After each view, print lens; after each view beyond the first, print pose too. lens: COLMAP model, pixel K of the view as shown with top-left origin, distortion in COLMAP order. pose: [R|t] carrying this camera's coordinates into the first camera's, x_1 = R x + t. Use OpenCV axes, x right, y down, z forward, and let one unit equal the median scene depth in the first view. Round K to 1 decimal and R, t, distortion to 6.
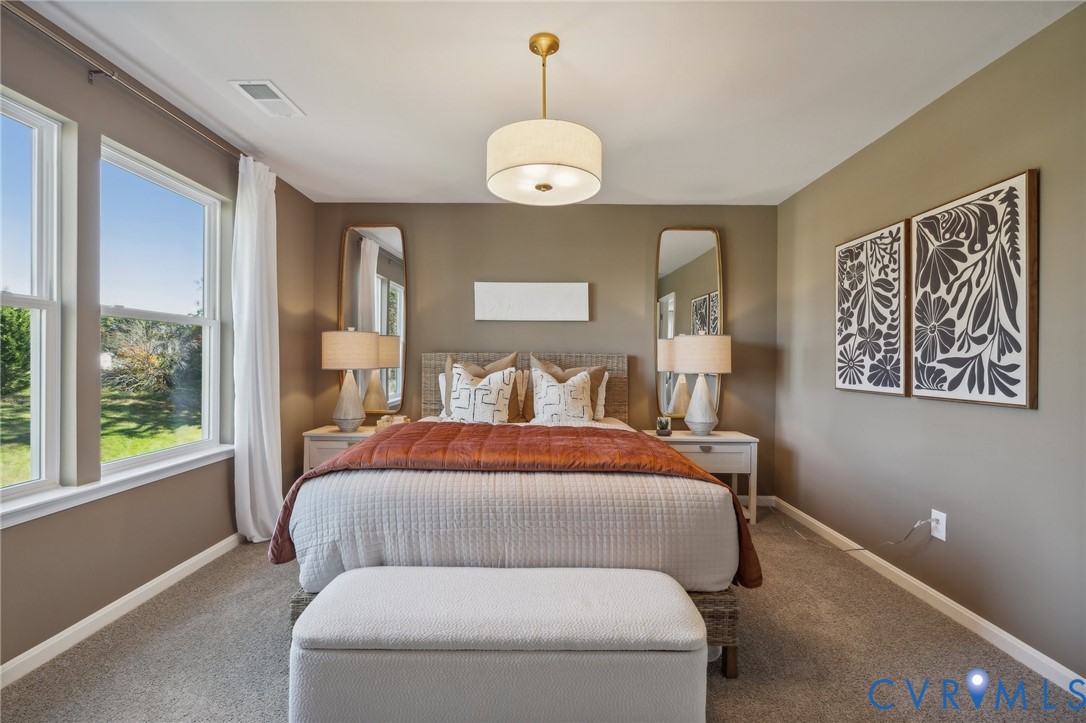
lens RADIAL K [[500.3, 0, 537.2], [0, 500.3, 358.2], [0, 0, 1]] dist [0.003497, 0.000778]
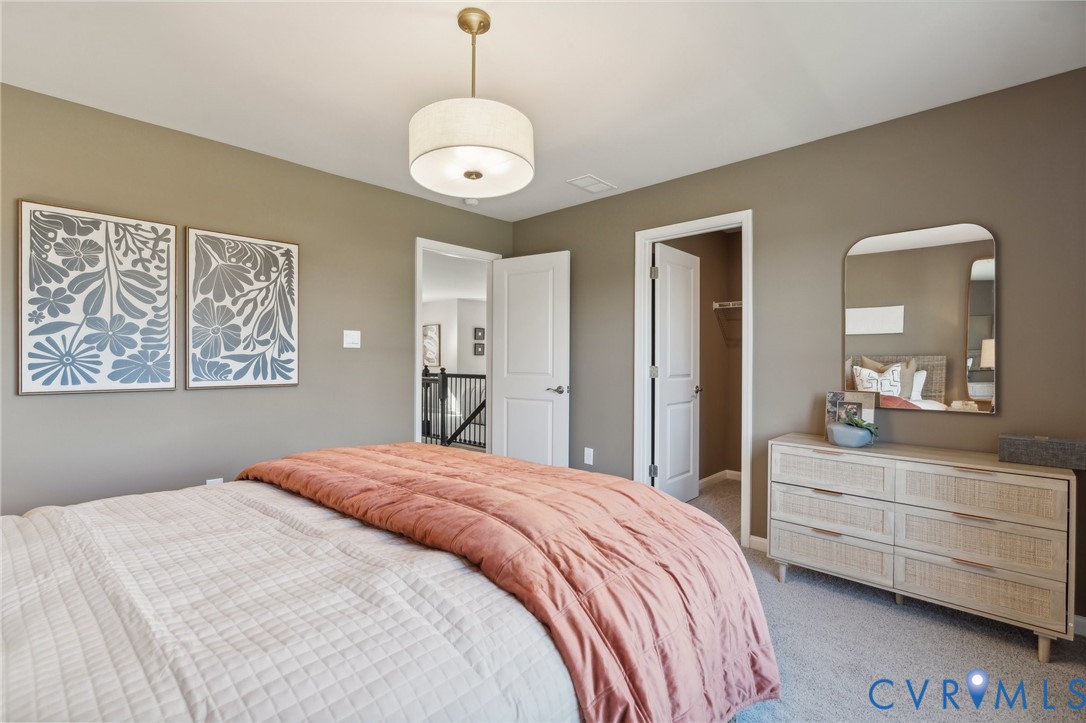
lens RADIAL K [[500.3, 0, 537.2], [0, 500.3, 358.2], [0, 0, 1]] dist [0.003497, 0.000778]
pose [[-0.731864, -0.004837, 0.681433, -0.594383], [-0.009321, 0.999952, -0.002912, 0.004755], [-0.681386, -0.008483, -0.731875, 1.323282]]
